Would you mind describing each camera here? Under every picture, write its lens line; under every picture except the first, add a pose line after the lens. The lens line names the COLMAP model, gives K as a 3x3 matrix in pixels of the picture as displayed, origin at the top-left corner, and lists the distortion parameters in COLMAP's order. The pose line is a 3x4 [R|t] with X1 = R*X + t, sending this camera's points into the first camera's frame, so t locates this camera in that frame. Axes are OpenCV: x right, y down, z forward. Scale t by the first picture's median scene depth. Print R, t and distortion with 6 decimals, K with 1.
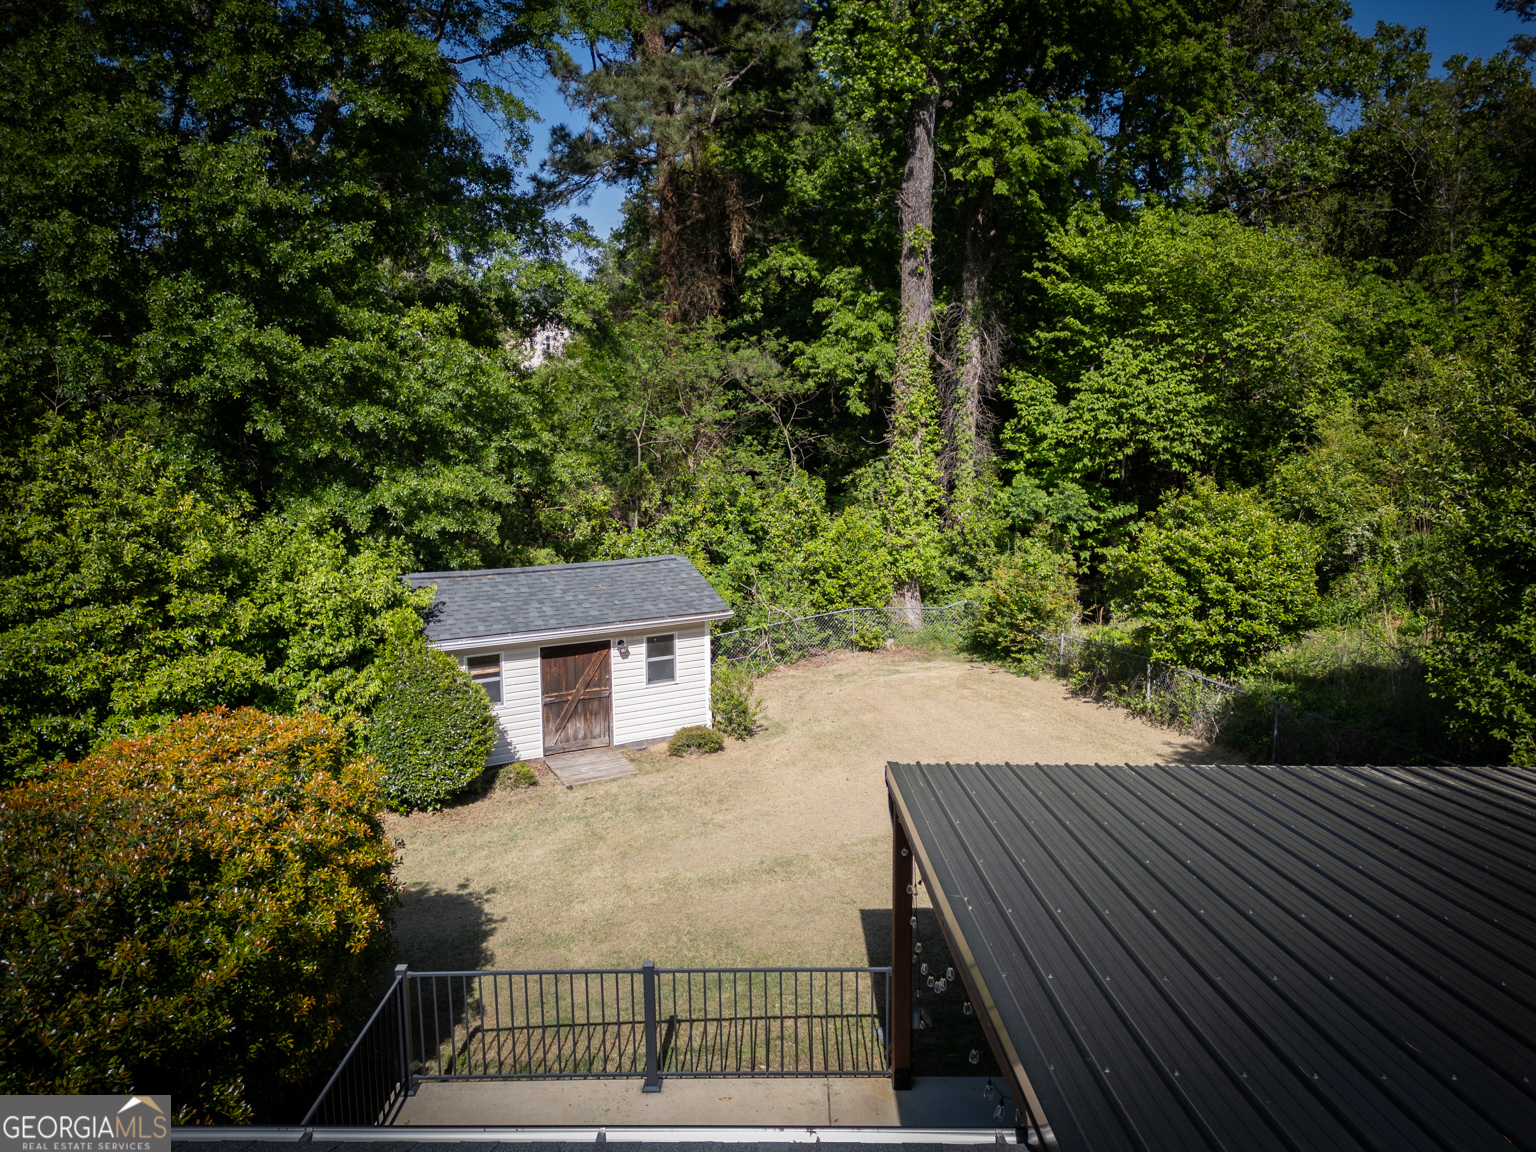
lens RADIAL K [[1058.1, 0, 770.6], [0, 1058.1, 583.2], [0, 0, 1]] dist [0.009764, -0.016001]
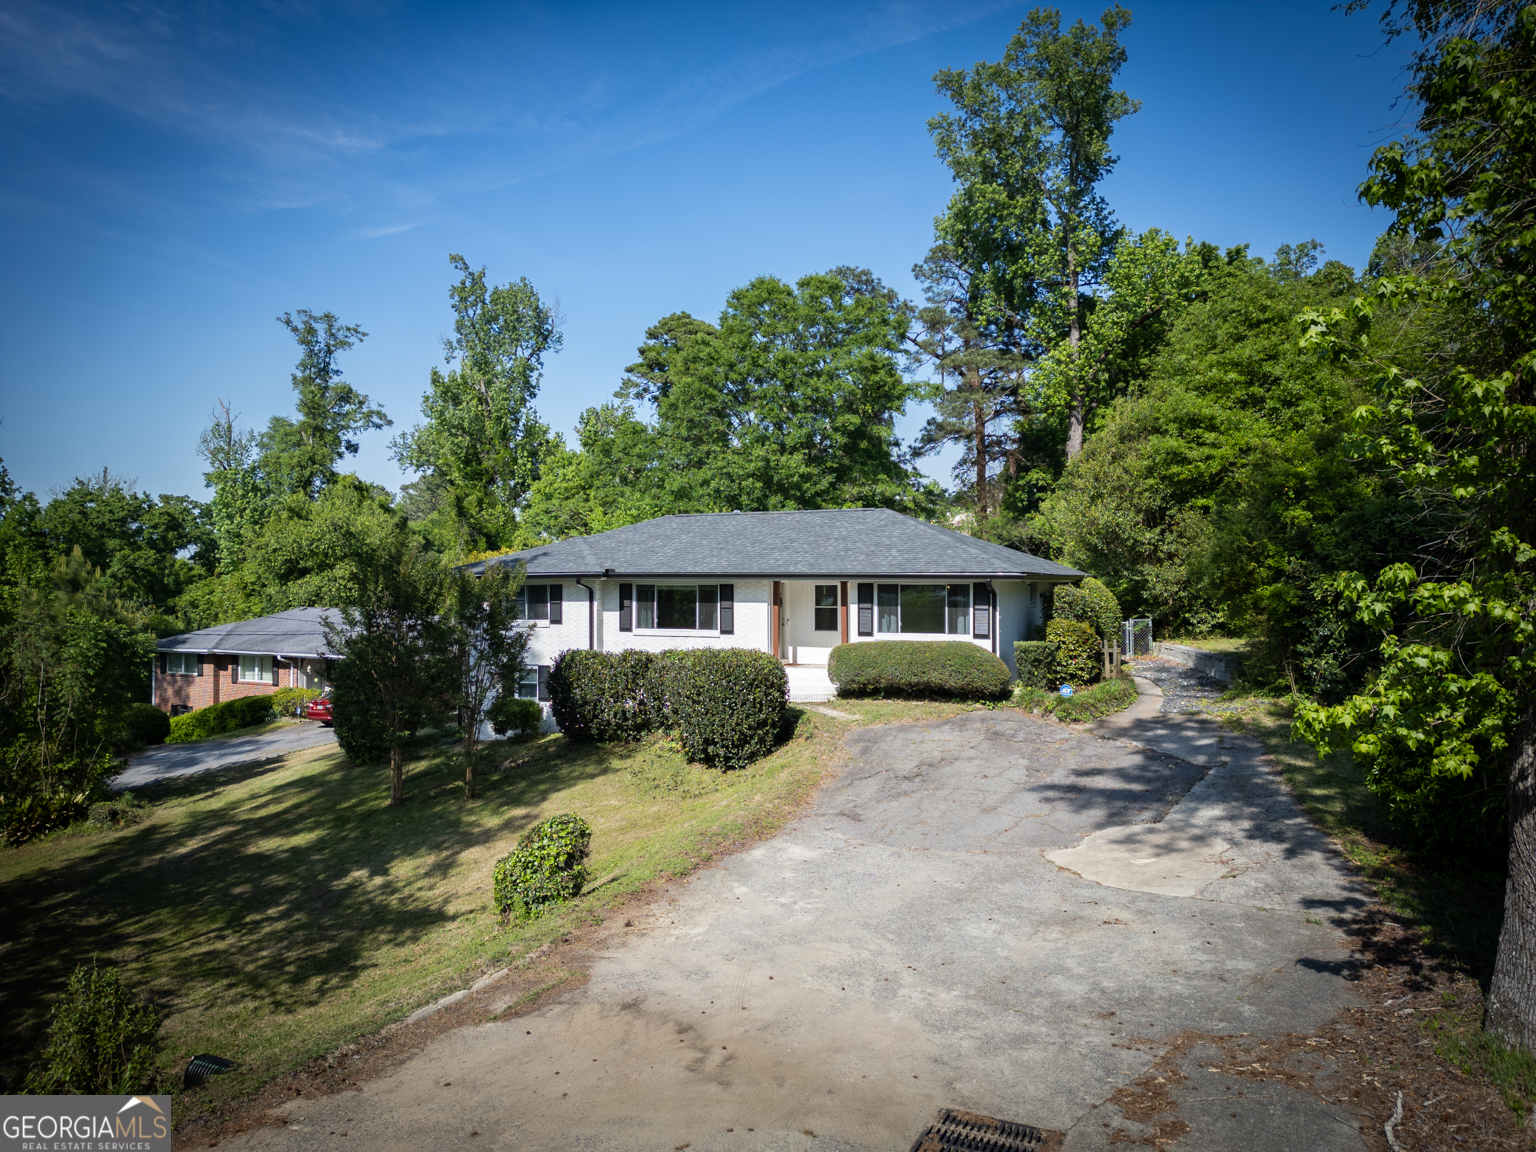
lens RADIAL K [[1058.1, 0, 764.5], [0, 1058.1, 574.4], [0, 0, 1]] dist [0.009764, -0.016001]
pose [[0.902892, -0.006030, -0.429825, 0.793536], [-0.077874, 0.981063, -0.177346, 0.523222], [0.422754, 0.193596, 0.885324, -1.830057]]
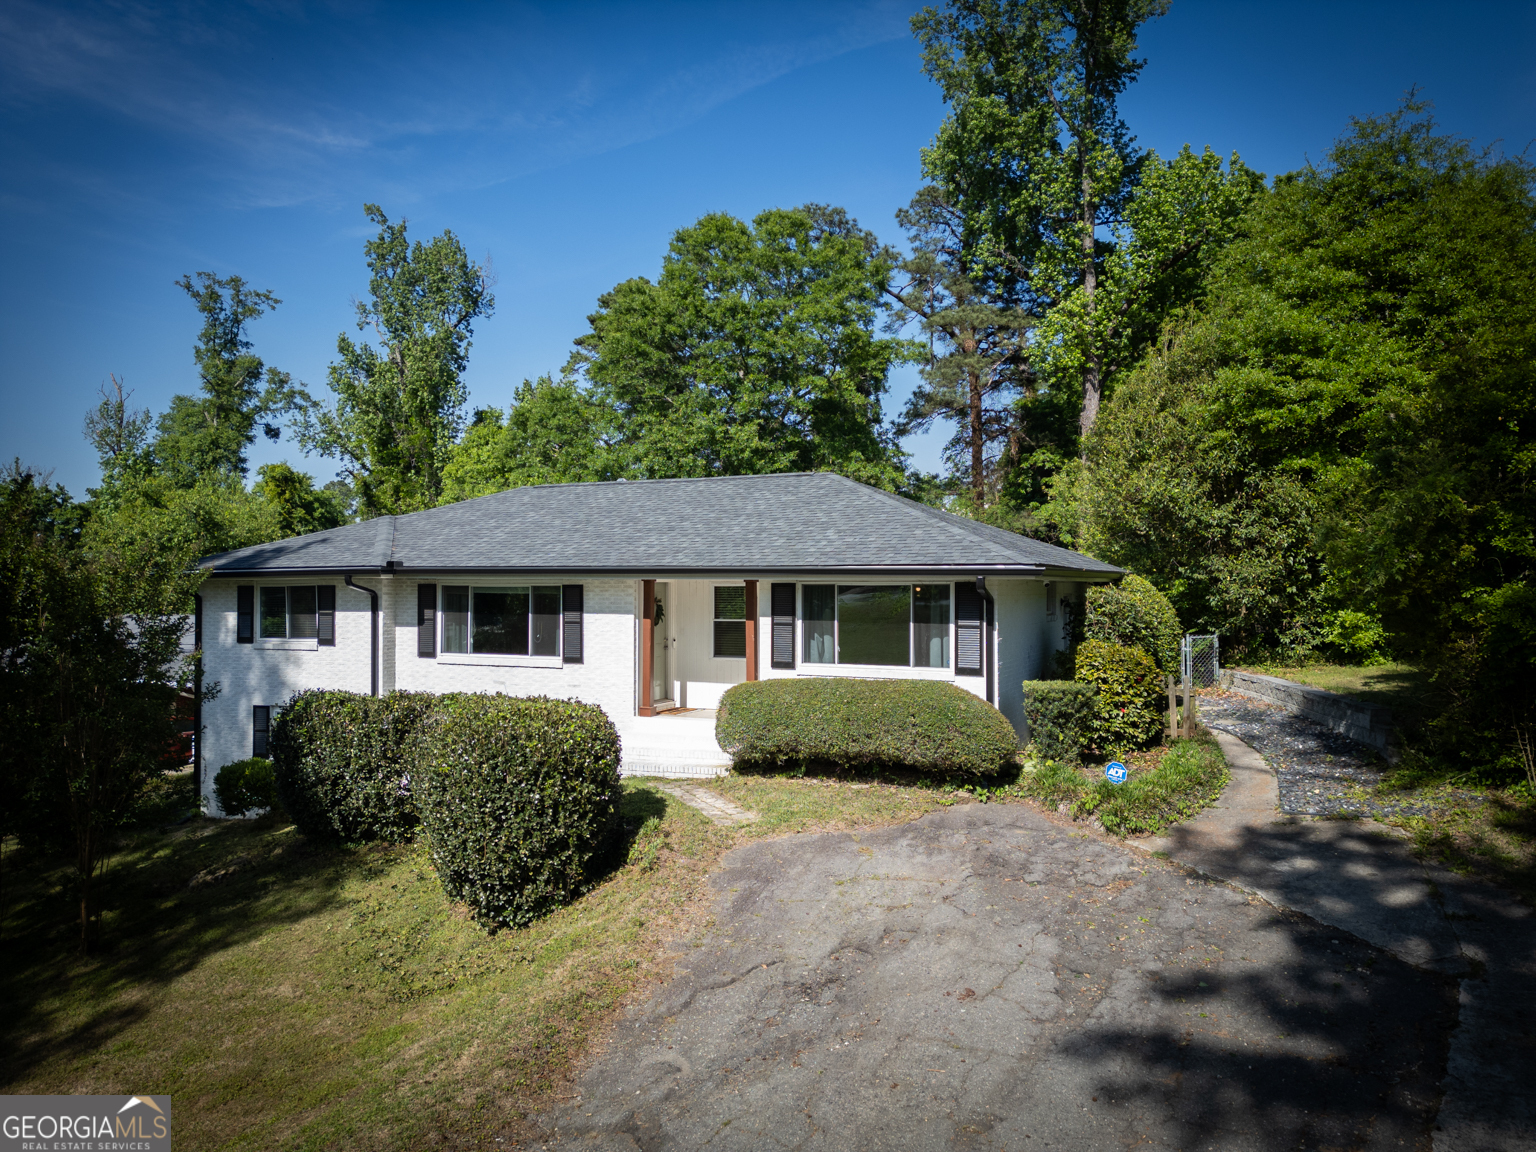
lens RADIAL K [[1058.1, 0, 770.1], [0, 1058.1, 579.2], [0, 0, 1]] dist [0.009764, -0.016001]
pose [[0.905496, -0.004508, -0.424332, 0.652065], [-0.076991, 0.981603, -0.174723, 0.409655], [0.417313, 0.190881, 0.888490, -1.227403]]
